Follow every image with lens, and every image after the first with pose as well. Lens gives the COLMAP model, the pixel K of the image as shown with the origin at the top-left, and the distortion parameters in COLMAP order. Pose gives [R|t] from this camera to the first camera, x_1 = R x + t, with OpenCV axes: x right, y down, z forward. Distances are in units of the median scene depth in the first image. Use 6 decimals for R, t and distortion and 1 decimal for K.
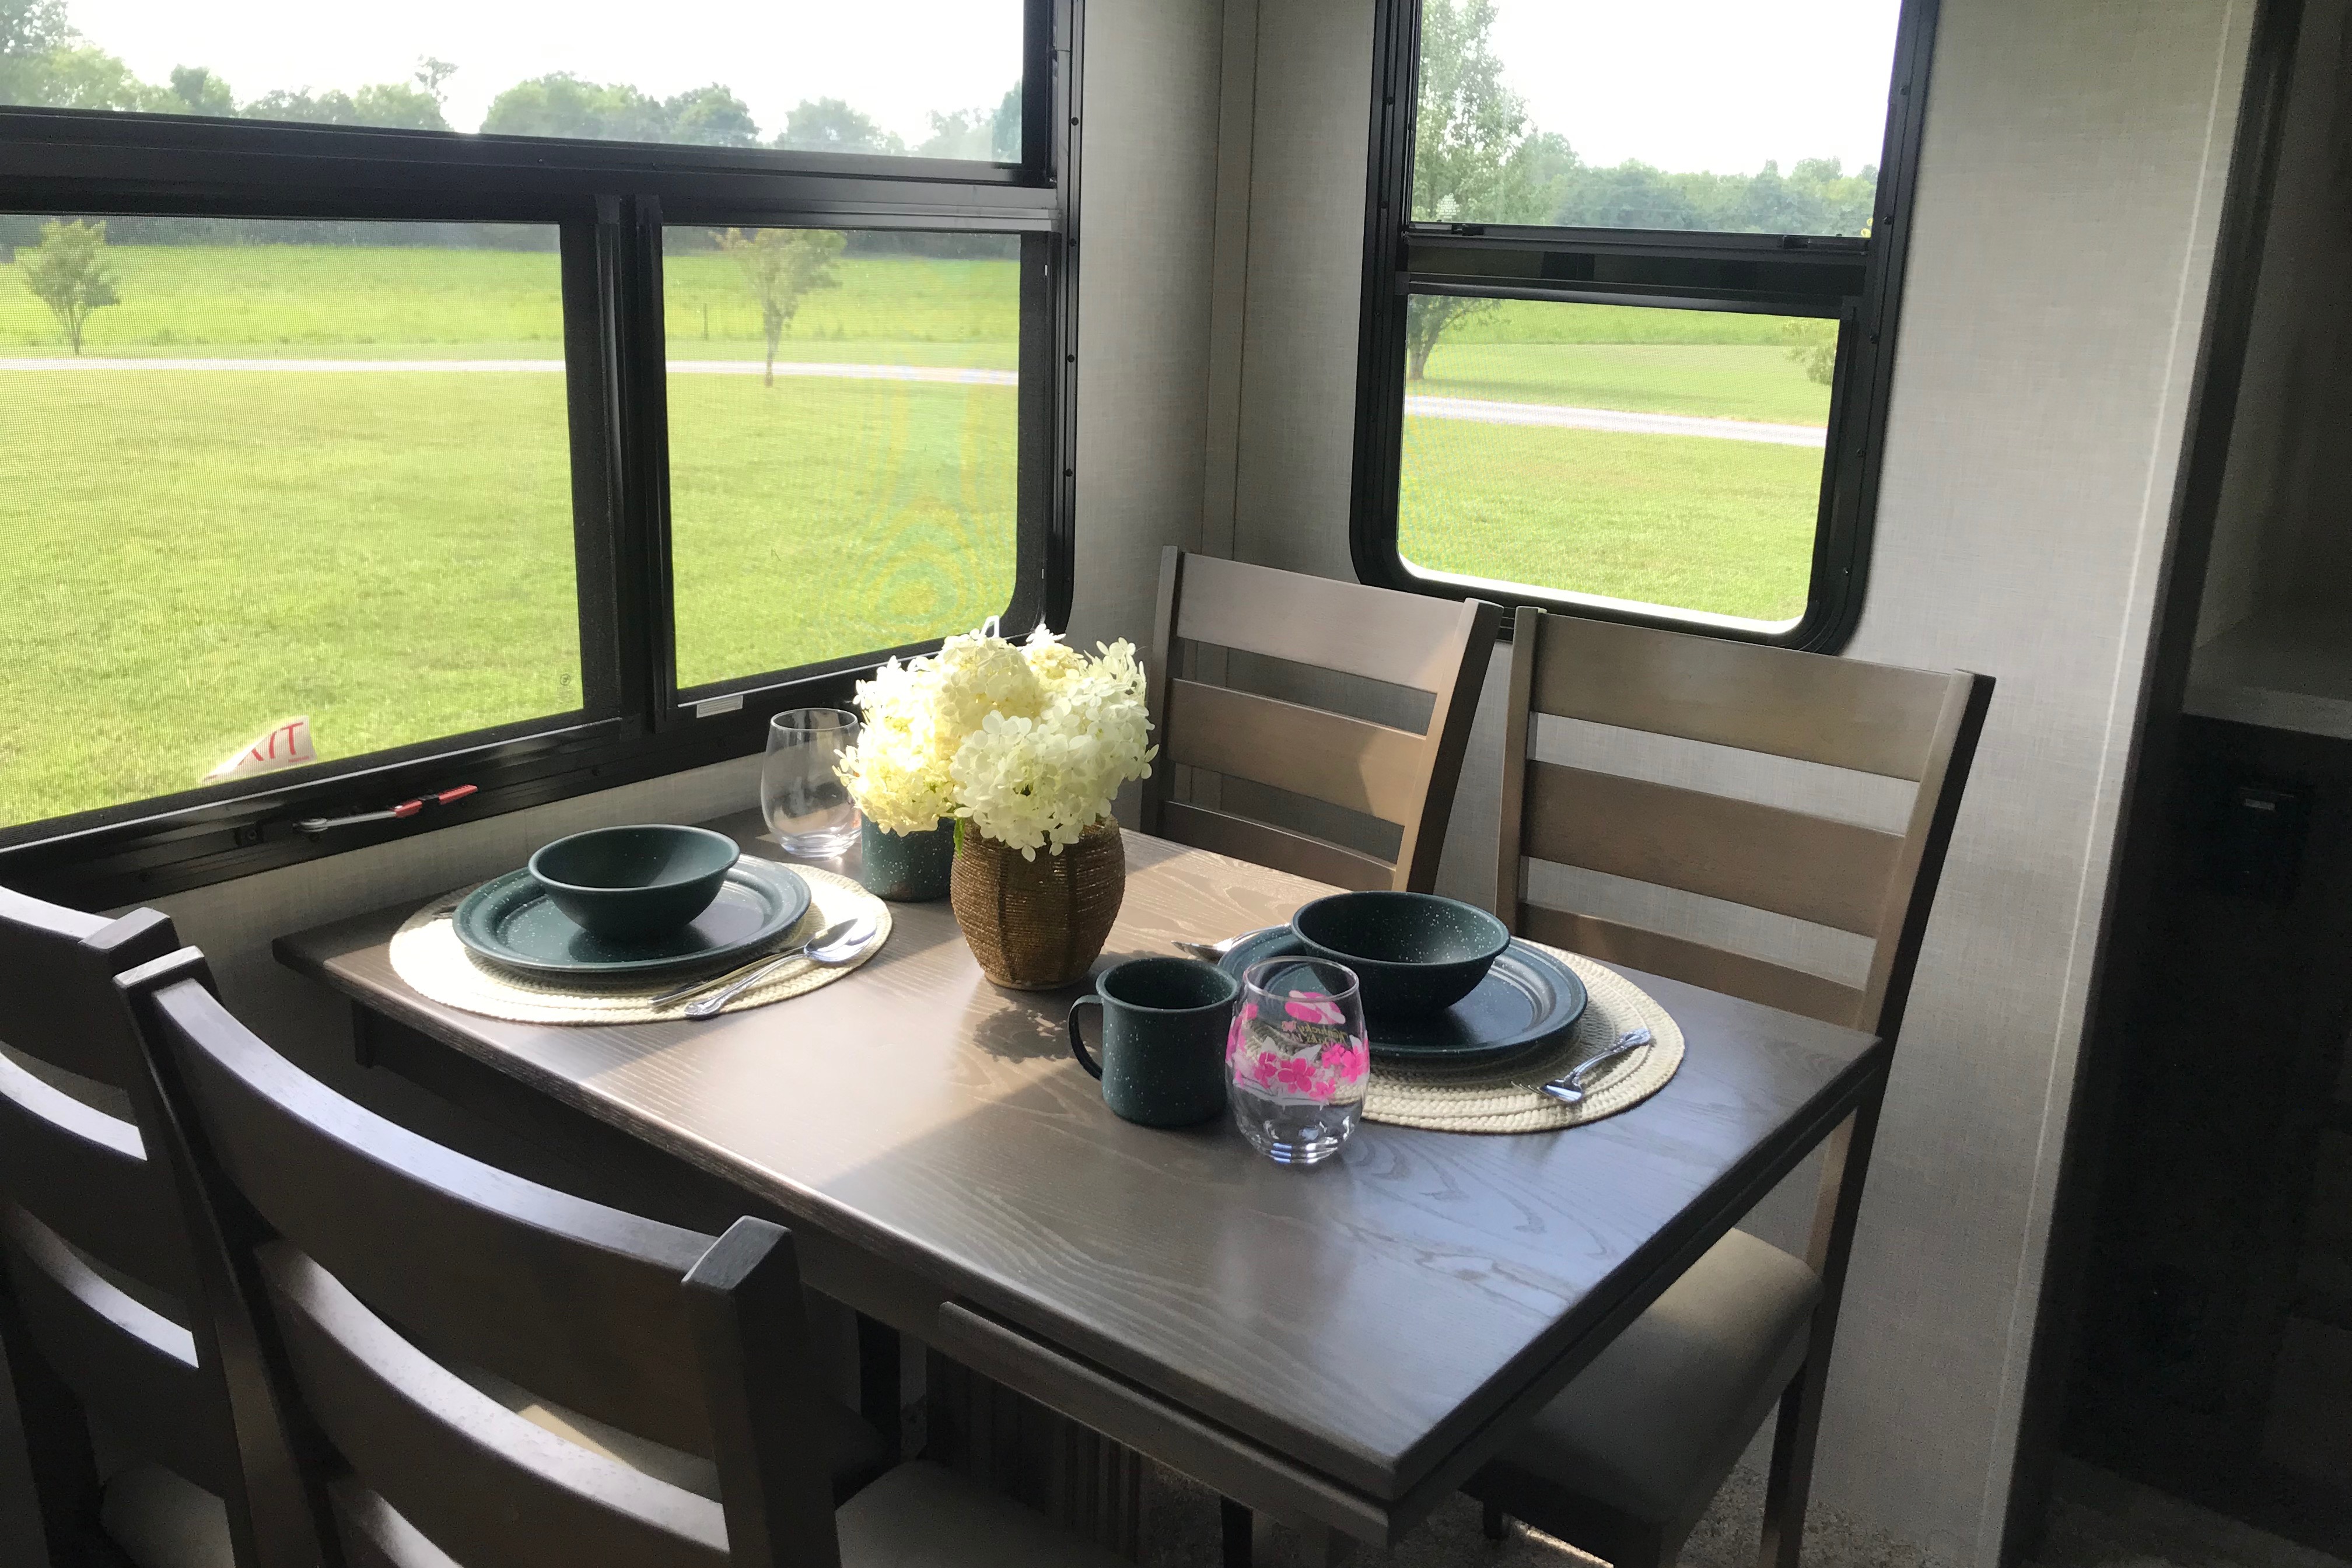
lens RADIAL K [[1939.8, 0, 1179.7], [0, 1939.8, 785.1], [0, 0, 1]] dist [0.027543, -0.048476]
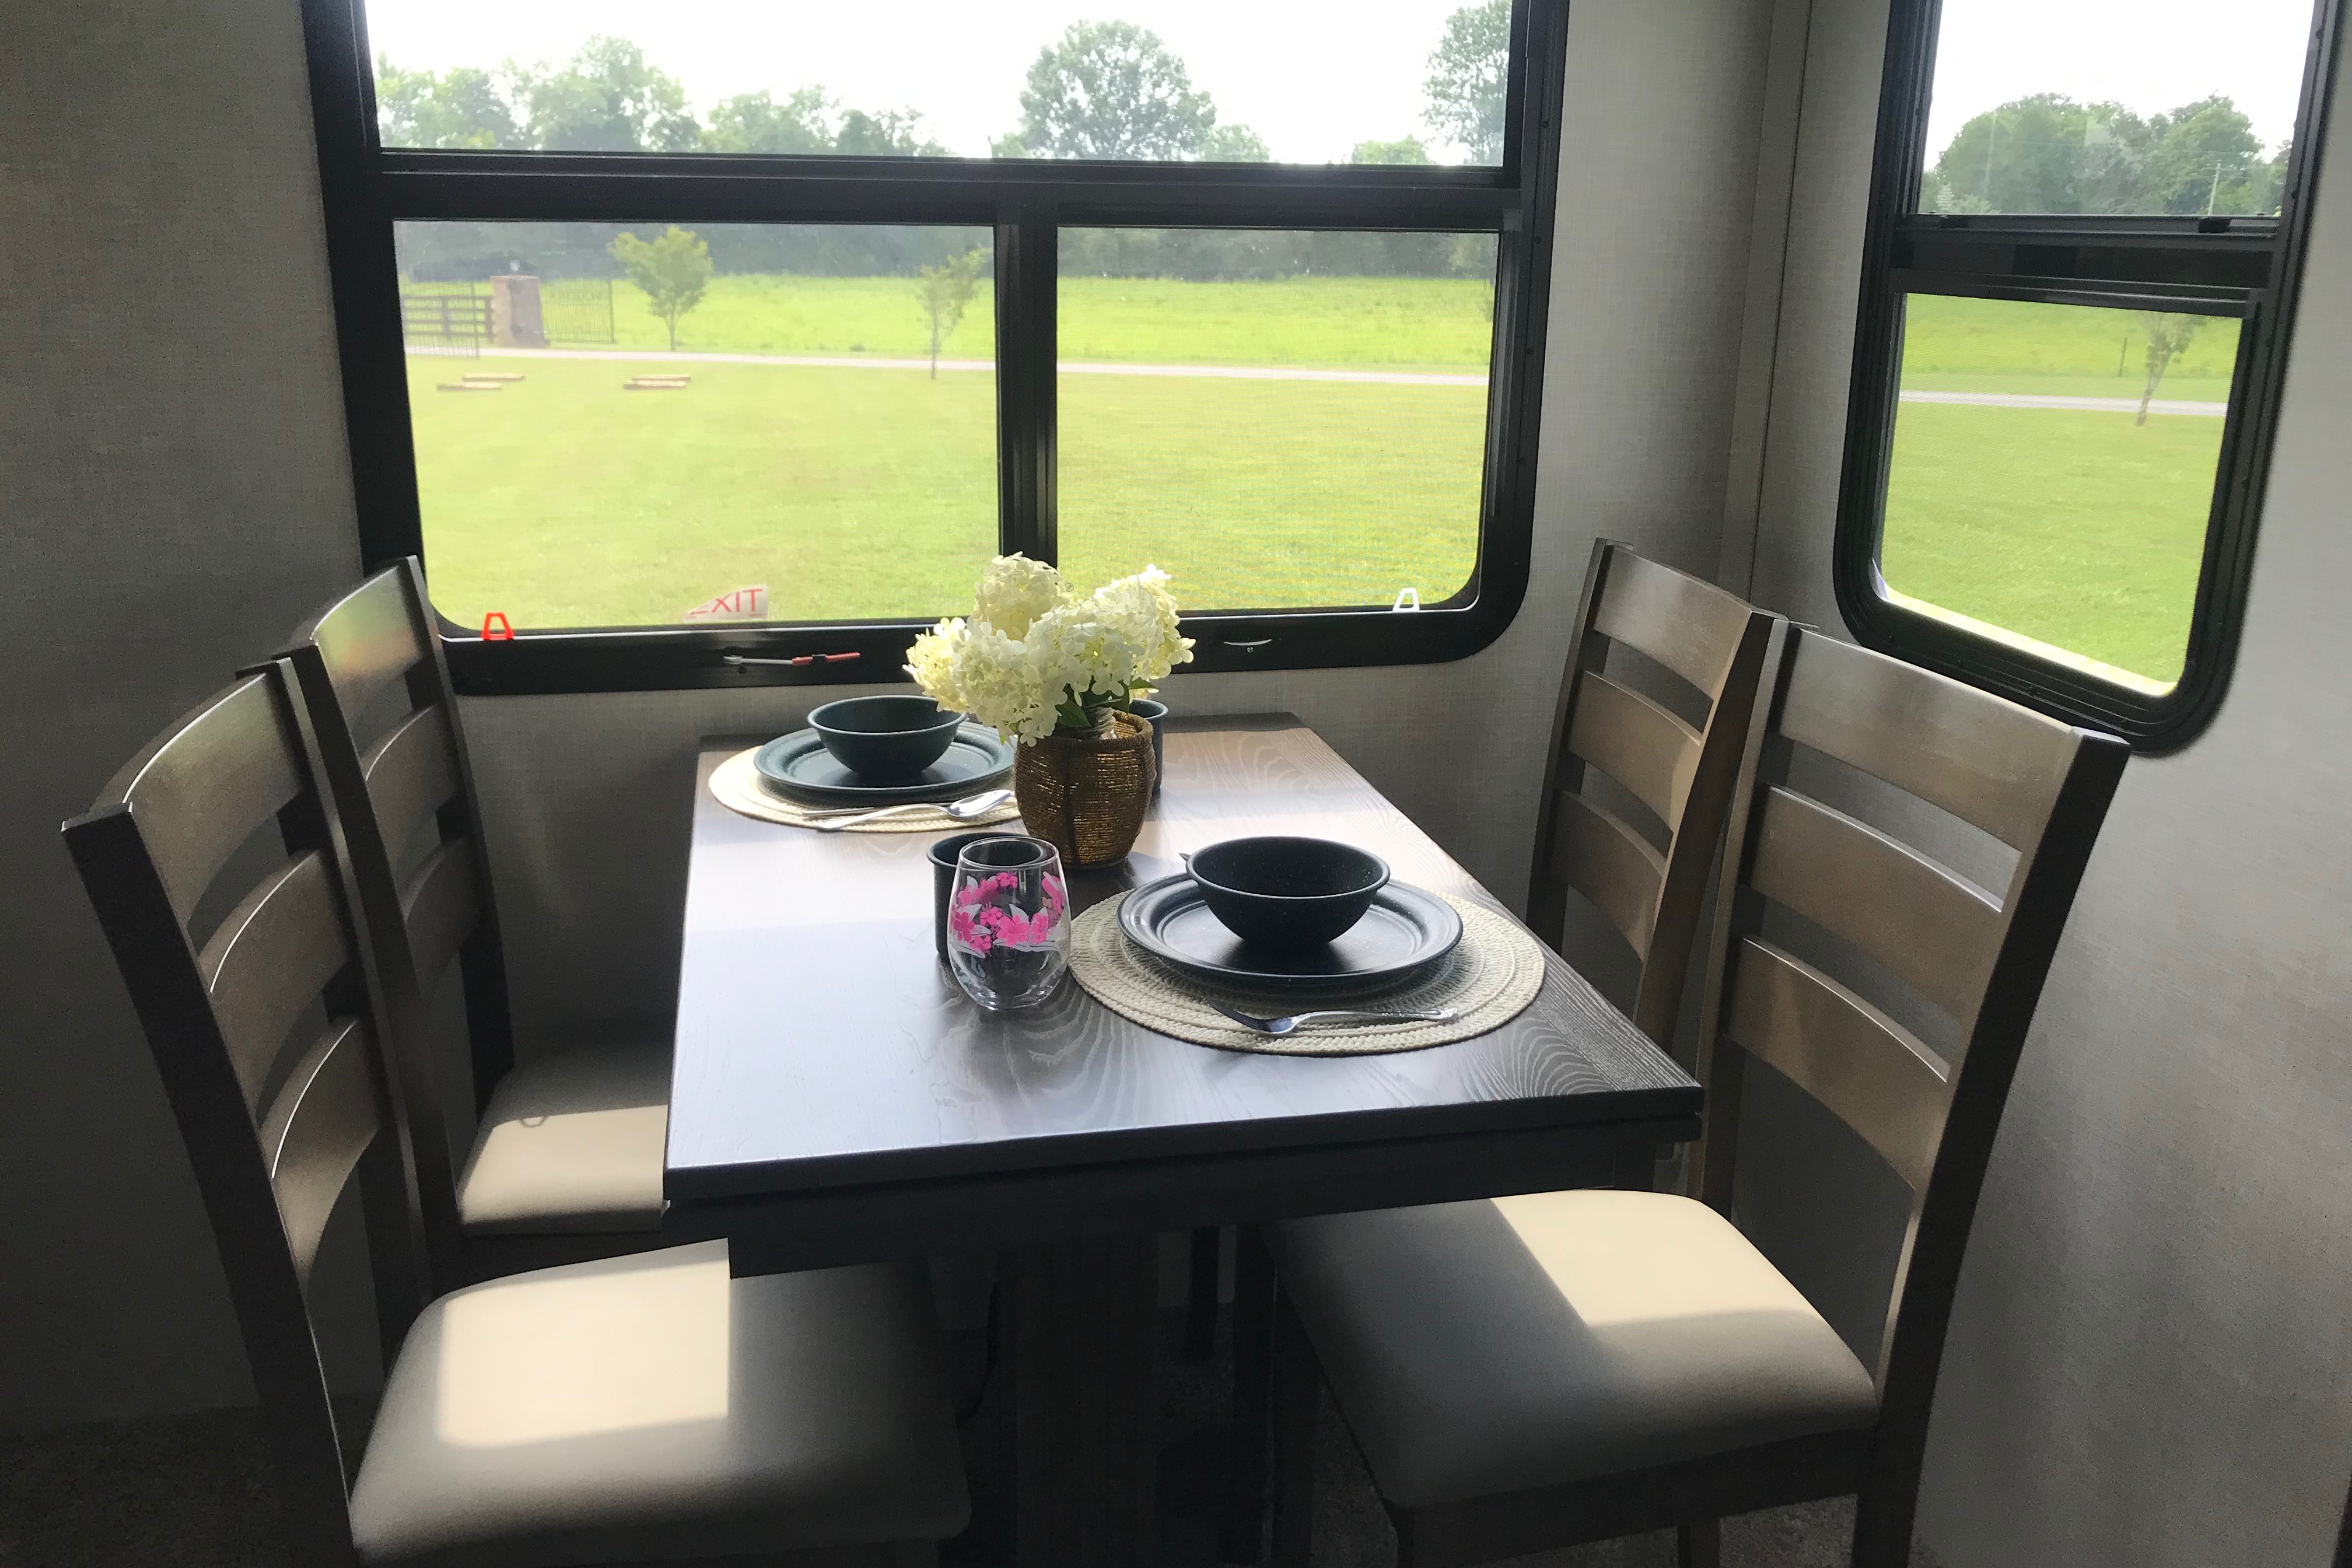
lens RADIAL K [[1939.8, 0, 1178.9], [0, 1939.8, 844.1], [0, 0, 1]] dist [0.027543, -0.048476]
pose [[0.766949, 0.179786, -0.616009, 0.461561], [-0.171523, 0.982458, 0.073185, -0.004394], [0.618360, 0.049531, 0.784332, 0.076477]]
